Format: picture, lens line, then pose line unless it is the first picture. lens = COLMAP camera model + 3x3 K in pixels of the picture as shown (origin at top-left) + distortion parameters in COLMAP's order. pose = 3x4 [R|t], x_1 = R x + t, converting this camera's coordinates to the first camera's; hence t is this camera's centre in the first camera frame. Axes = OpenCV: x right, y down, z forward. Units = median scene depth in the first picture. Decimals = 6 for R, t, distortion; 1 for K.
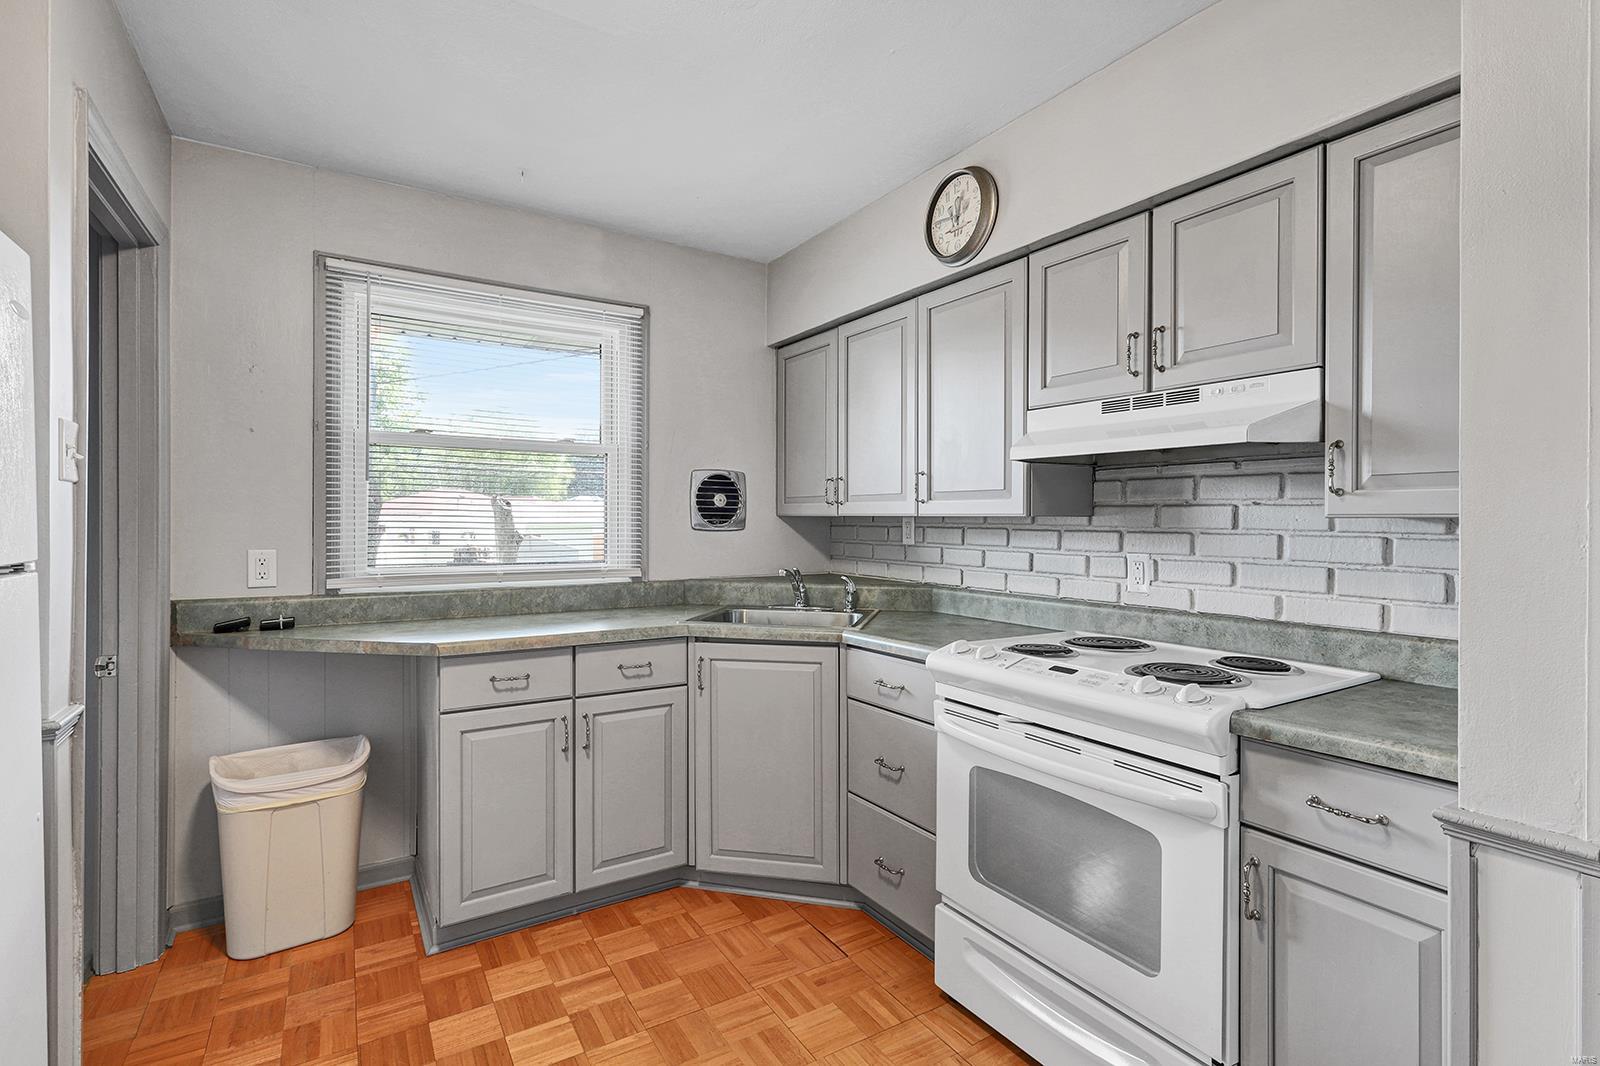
lens RADIAL K [[748.5, 0, 799.3], [0, 748.5, 527.2], [0, 0, 1]] dist [-0.002489, 0.002238]
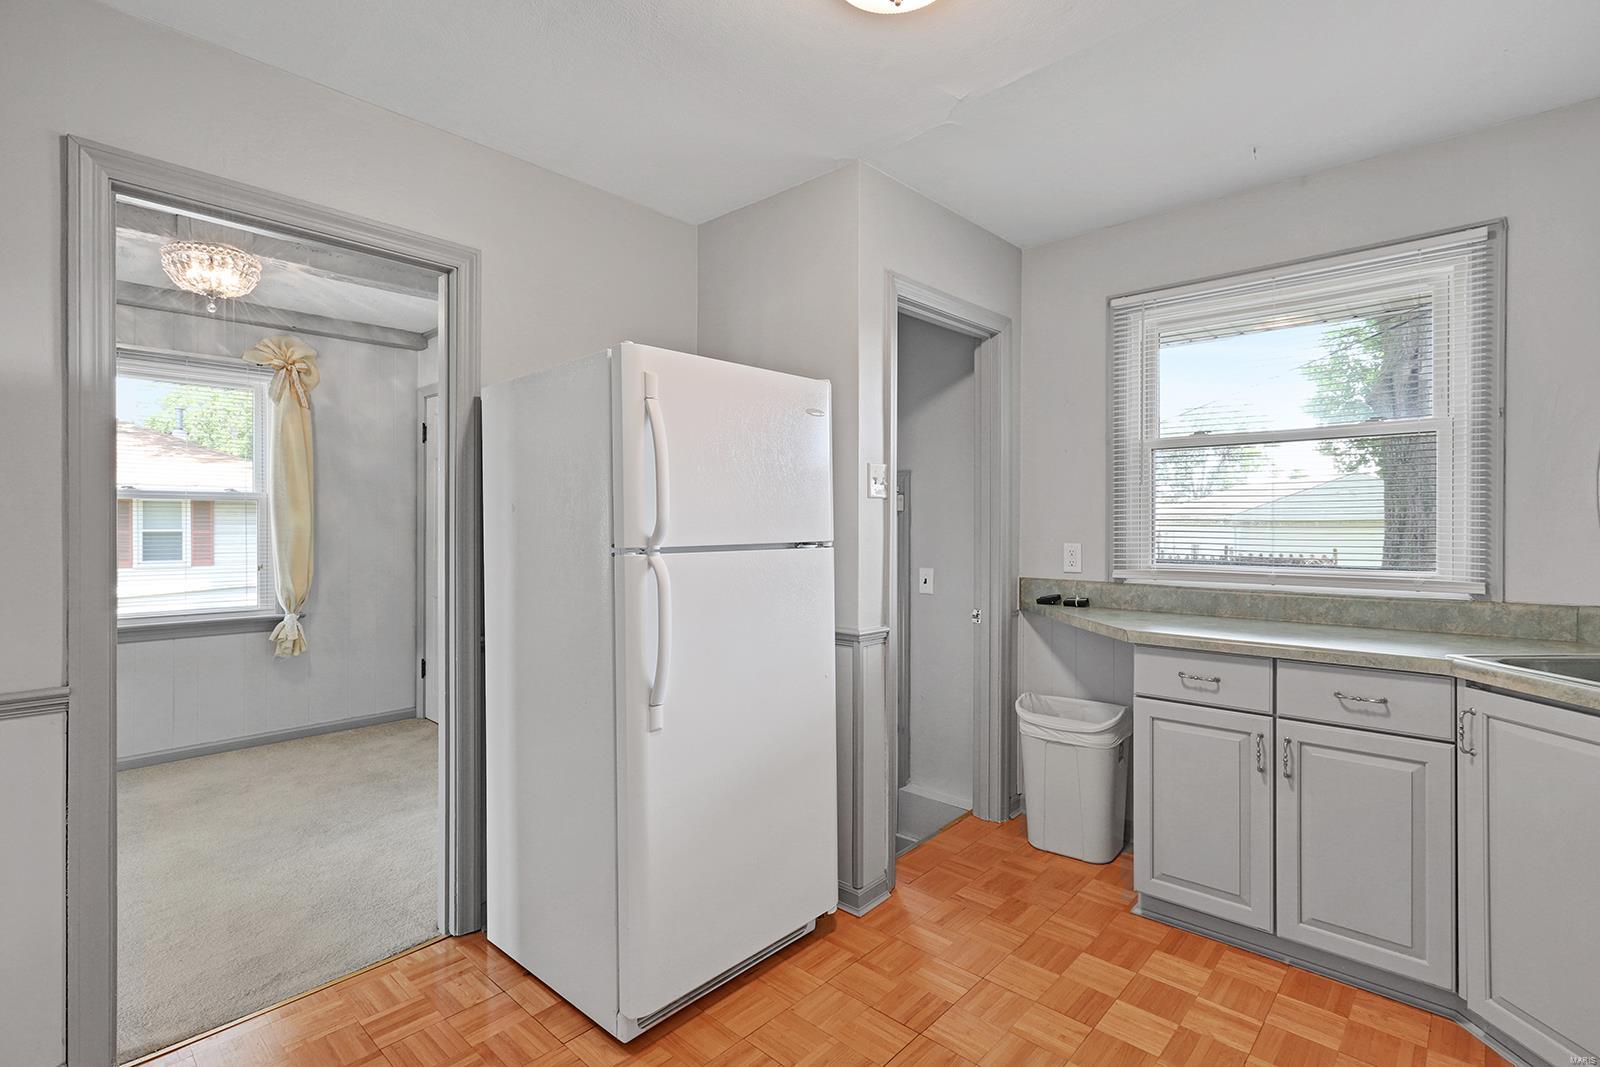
lens RADIAL K [[748.5, 0, 798.9], [0, 748.5, 527.3], [0, 0, 1]] dist [-0.002489, 0.002238]
pose [[0.268274, 0.001621, -0.963341, 0.407093], [-0.004174, 0.999991, 0.000520, 0.004272], [0.963334, 0.003881, 0.268278, 0.212023]]
